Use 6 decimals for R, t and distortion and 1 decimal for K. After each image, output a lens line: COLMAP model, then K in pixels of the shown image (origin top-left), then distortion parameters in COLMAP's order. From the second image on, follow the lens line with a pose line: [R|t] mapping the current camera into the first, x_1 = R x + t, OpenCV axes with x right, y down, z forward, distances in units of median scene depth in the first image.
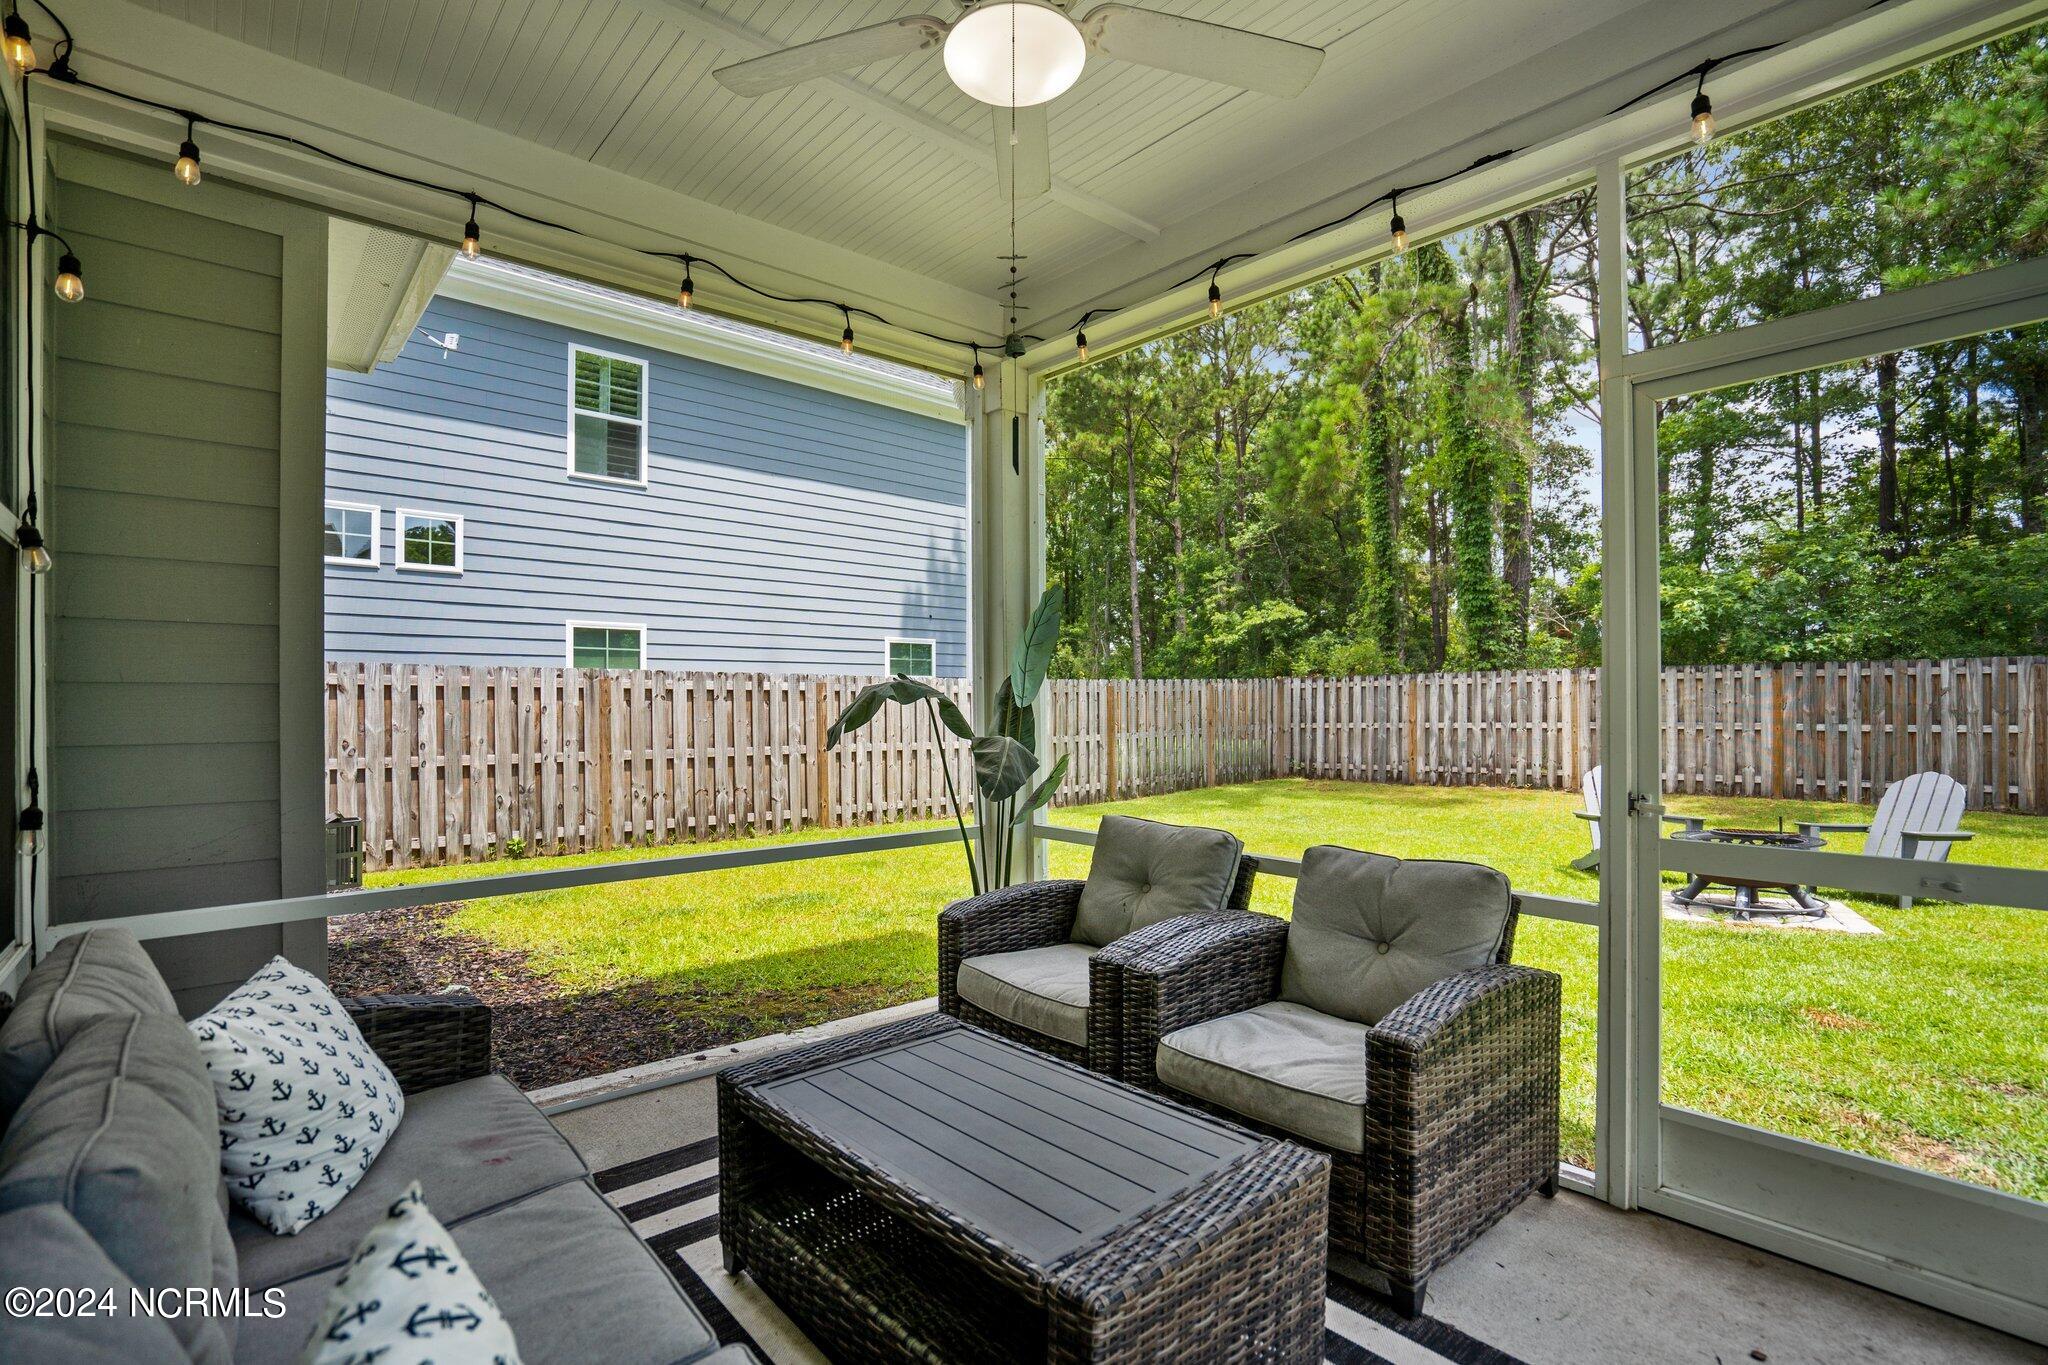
lens RADIAL K [[962.6, 0, 1015.1], [0, 962.6, 689.7], [0, 0, 1]] dist [-0.041788, 0.010698]
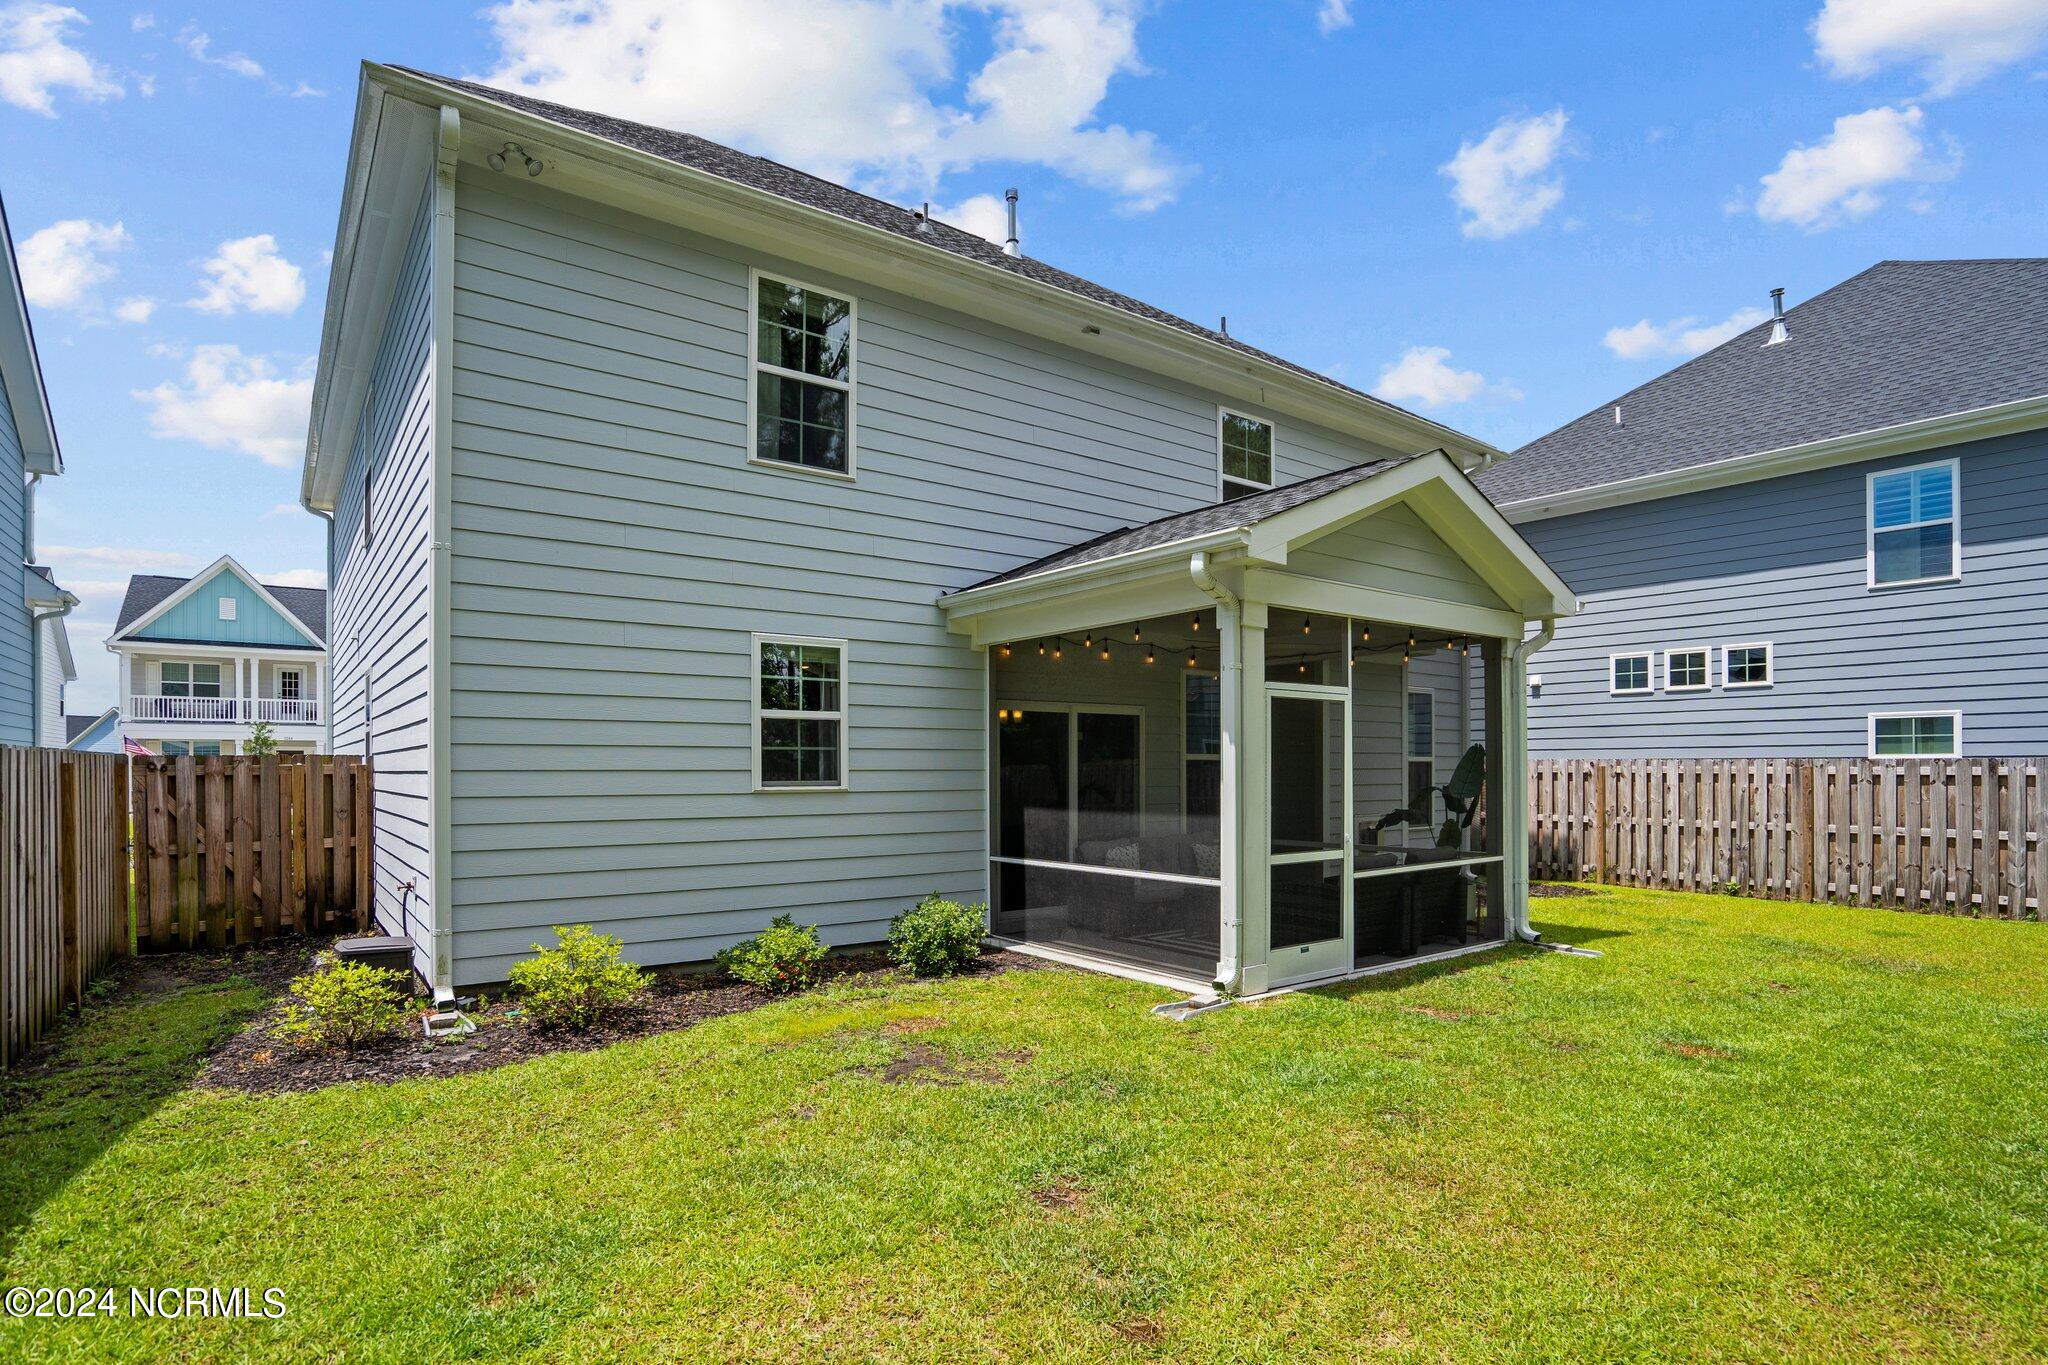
lens RADIAL K [[1020.8, 0, 1020.2], [0, 1020.8, 784.6], [0, 0, 1]] dist [-0.033640, 0.006189]
pose [[-0.081255, 0.019614, -0.996500, 0.802302], [0.017464, 0.999681, 0.018253, -0.024872], [0.996540, -0.015919, -0.081572, 0.059772]]
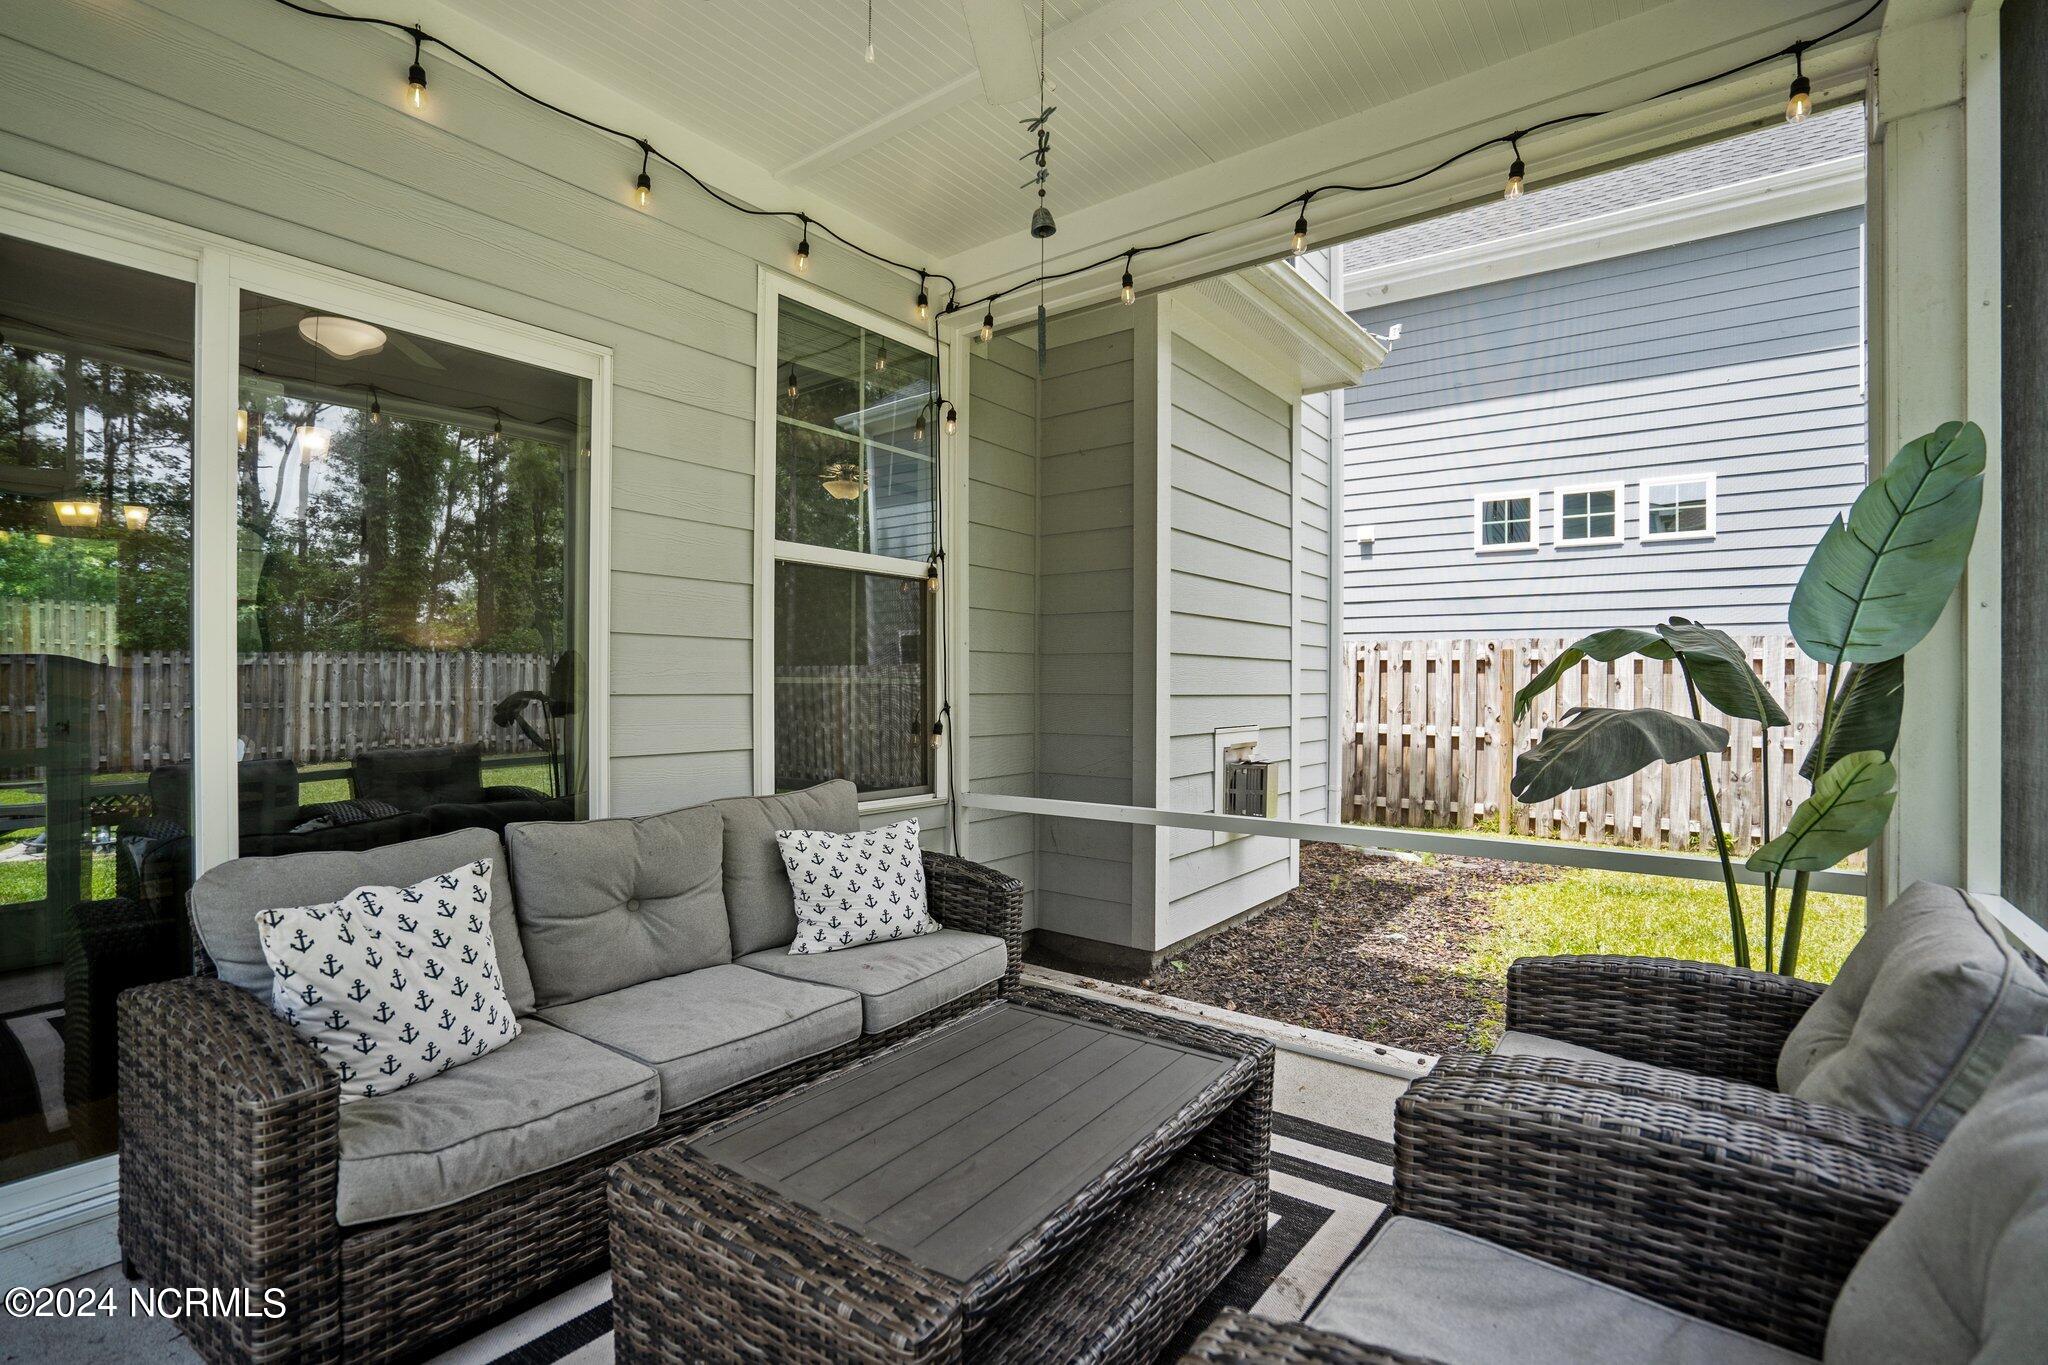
lens RADIAL K [[962.6, 0, 1007.9], [0, 962.6, 672.4], [0, 0, 1]] dist [-0.041788, 0.010698]
pose [[0.185941, 0.002375, -0.982558, 0.163912], [0.006230, 0.999974, 0.003596, 0.000607], [0.982541, -0.006790, 0.185921, 0.144070]]
